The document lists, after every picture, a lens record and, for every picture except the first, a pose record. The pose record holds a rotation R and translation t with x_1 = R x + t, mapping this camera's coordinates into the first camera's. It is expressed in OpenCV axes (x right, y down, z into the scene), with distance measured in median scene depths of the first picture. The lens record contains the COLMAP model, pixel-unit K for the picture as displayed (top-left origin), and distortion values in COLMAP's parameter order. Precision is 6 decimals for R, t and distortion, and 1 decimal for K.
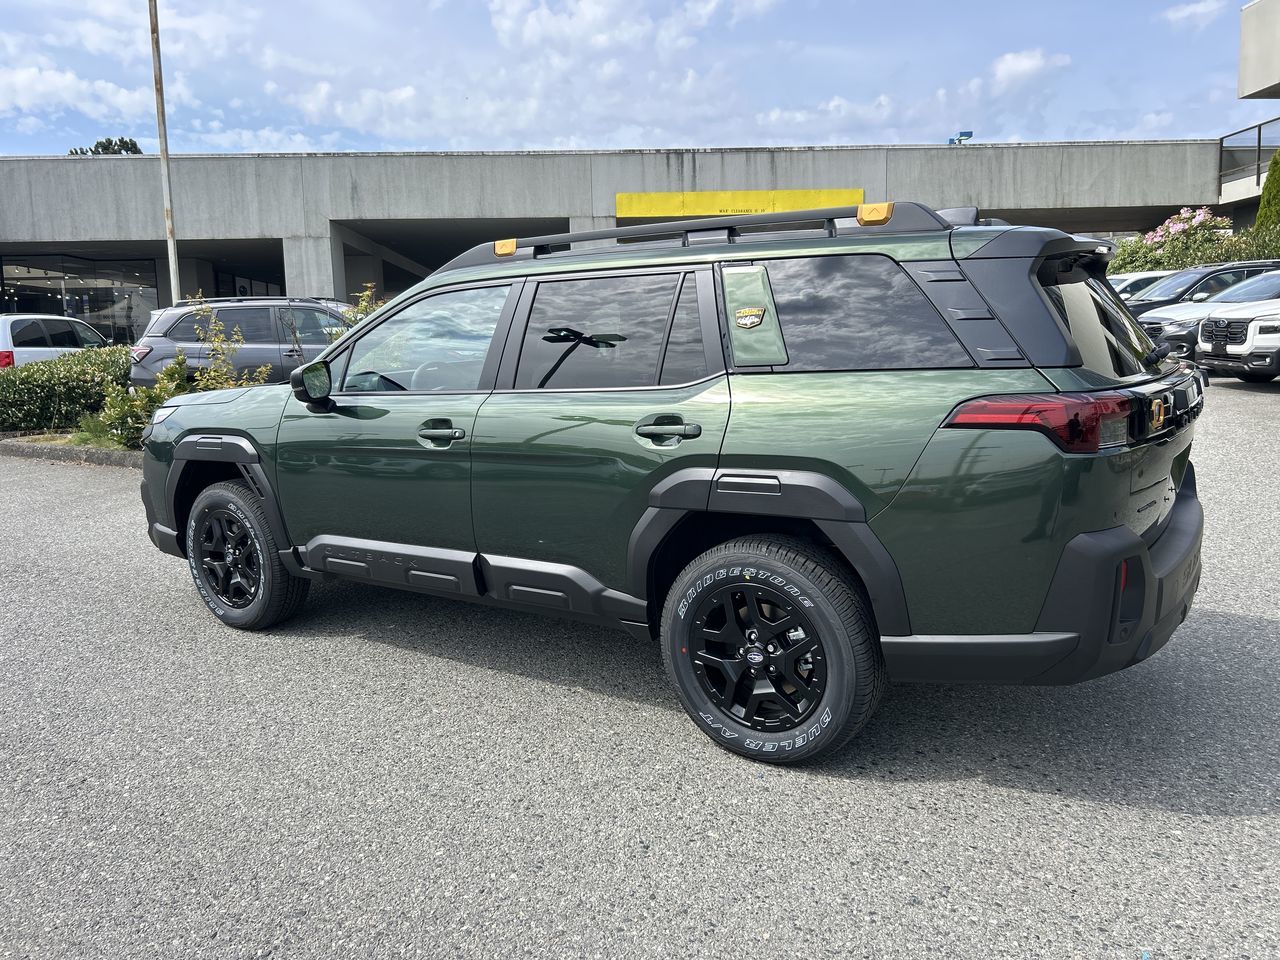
lens RADIAL K [[976.2, 0, 634.2], [0, 976.2, 461.0], [0, 0, 1]] dist [0.044282, -0.052390]
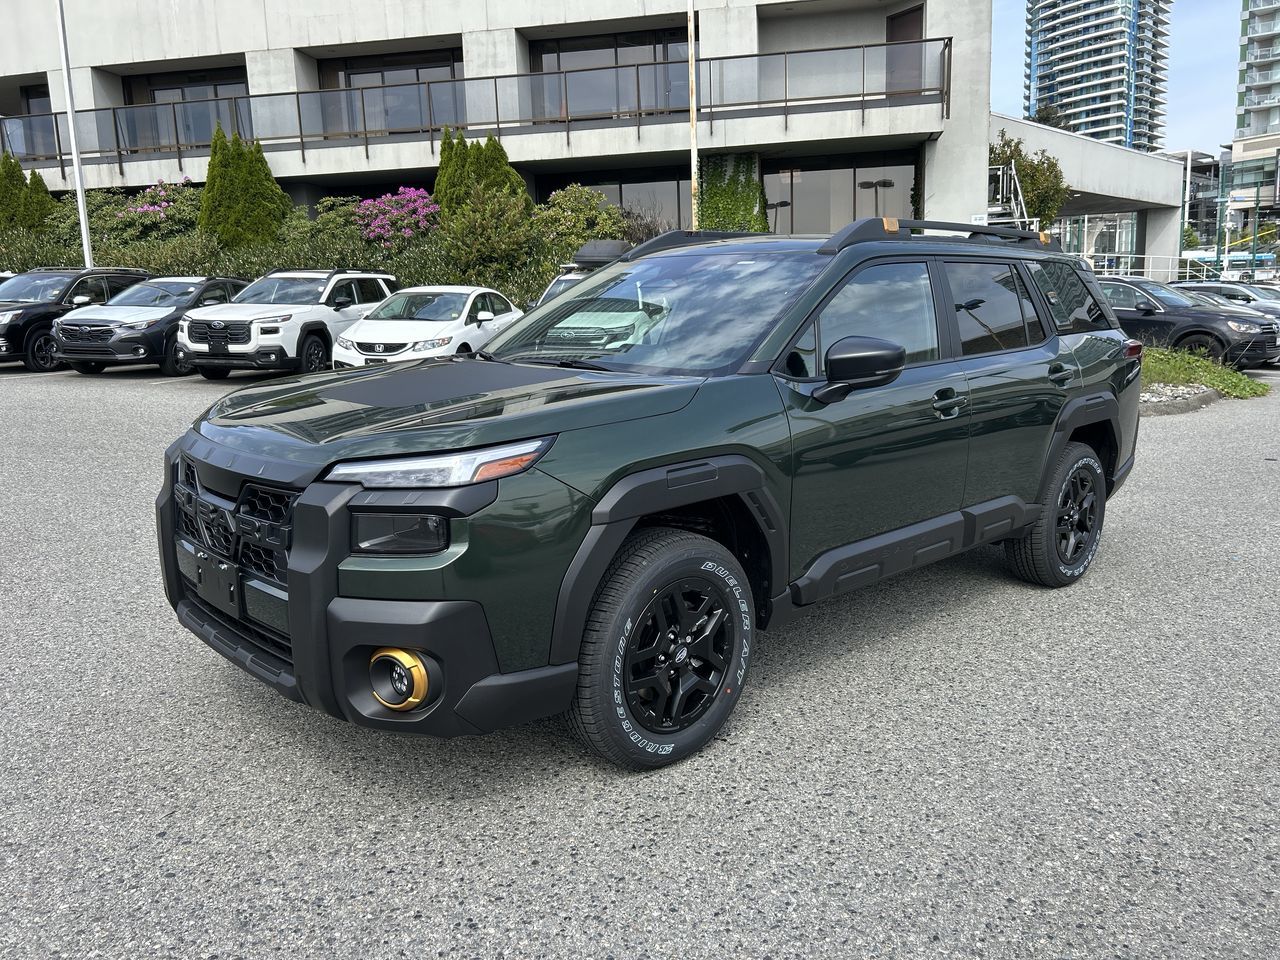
lens RADIAL K [[974.3, 0, 633.1], [0, 974.3, 470.8], [0, 0, 1]] dist [0.042863, -0.044197]
pose [[0.215901, -0.134674, 0.967083, -0.181930], [0.137831, 0.984728, 0.106361, -0.016086], [-0.966638, 0.110331, 0.231166, 0.156007]]
